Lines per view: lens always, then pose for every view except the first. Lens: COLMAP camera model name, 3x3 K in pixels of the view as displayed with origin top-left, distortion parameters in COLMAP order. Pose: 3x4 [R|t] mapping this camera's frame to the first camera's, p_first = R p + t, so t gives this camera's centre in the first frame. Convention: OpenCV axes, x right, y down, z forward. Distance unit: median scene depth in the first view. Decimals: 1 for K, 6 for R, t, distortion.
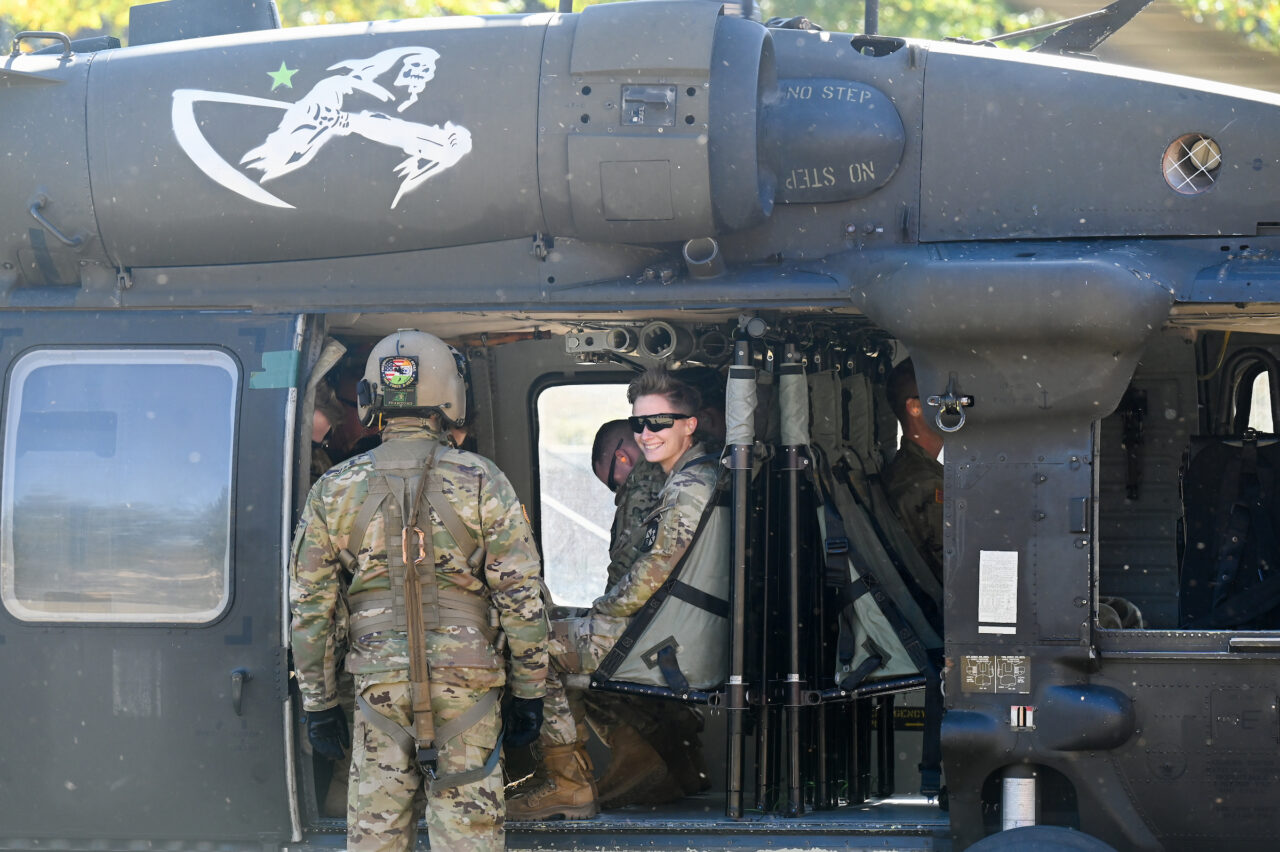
lens RADIAL K [[6506.0, 0, 640.0], [0, 6506.0, 426.0], [0, 0, 1]] dist [0.055337, -10.489186]
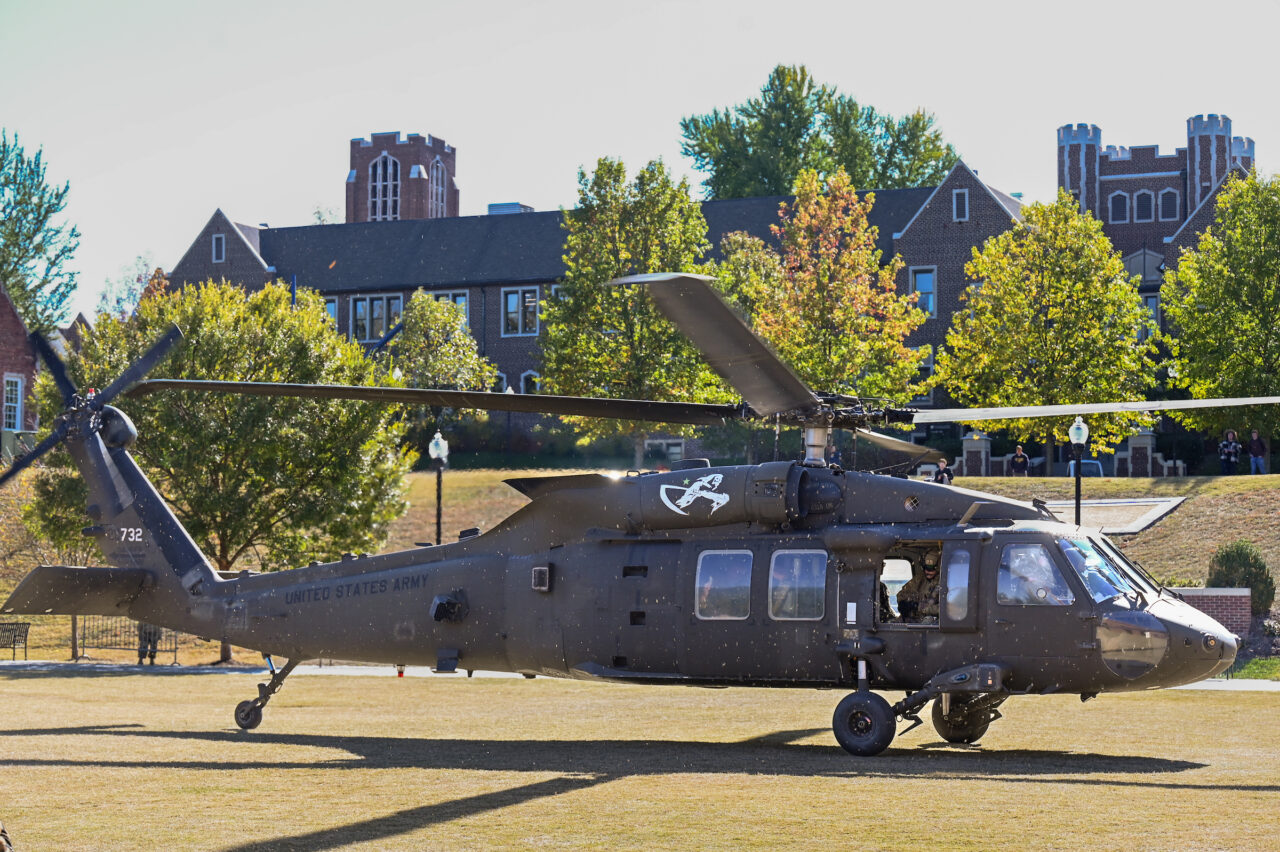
lens RADIAL K [[2654.8, 0, 636.6], [0, 2654.8, 518.6], [0, 0, 1]] dist [0.522073, 0.012073]
pose [[0.959501, -0.001910, -0.281698, 0.373212], [-0.004831, 0.999718, -0.023234, 0.006483], [0.281663, 0.023654, 0.959222, -0.561467]]
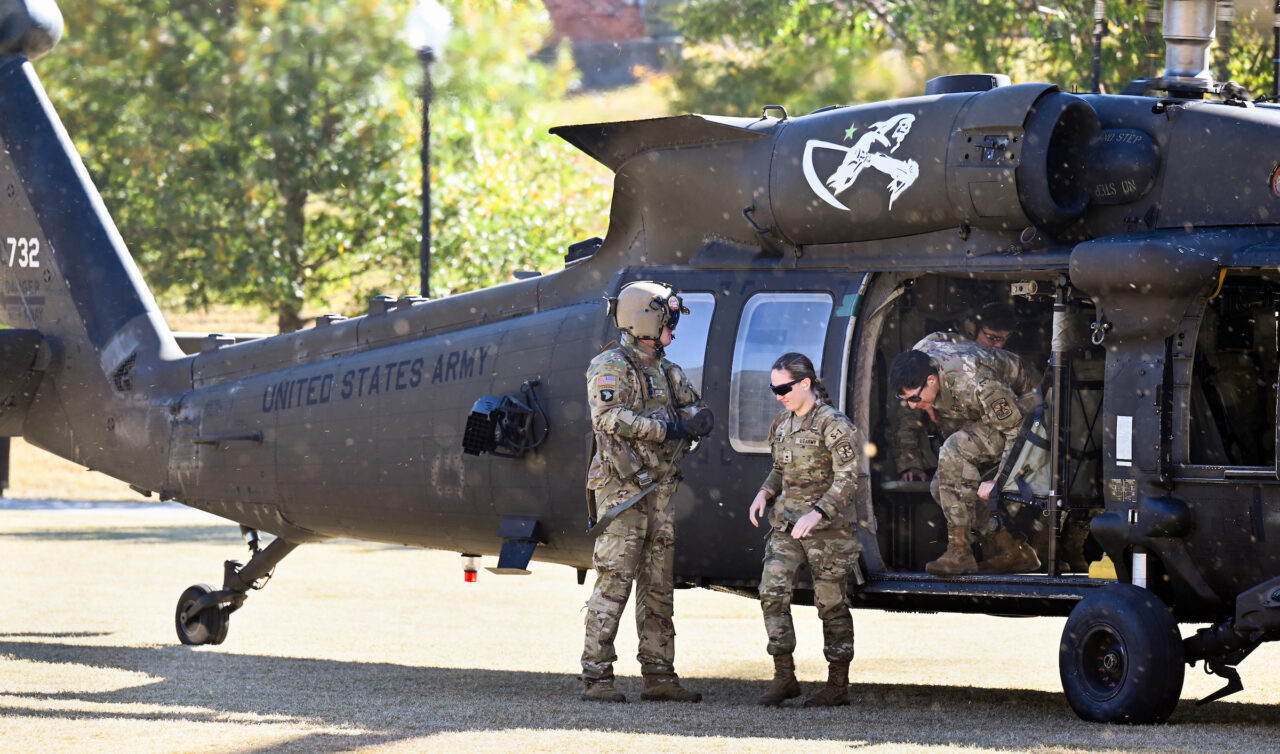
lens RADIAL K [[7325.0, 0, 640.0], [0, 7325.0, 377.0], [0, 0, 1]] dist [-0.240272, 2.971015]
pose [[0.777274, 0.007006, -0.629124, 1.105787], [0.000035, 0.999938, 0.011179, -0.011422], [0.629163, -0.008712, 0.777225, -0.516500]]
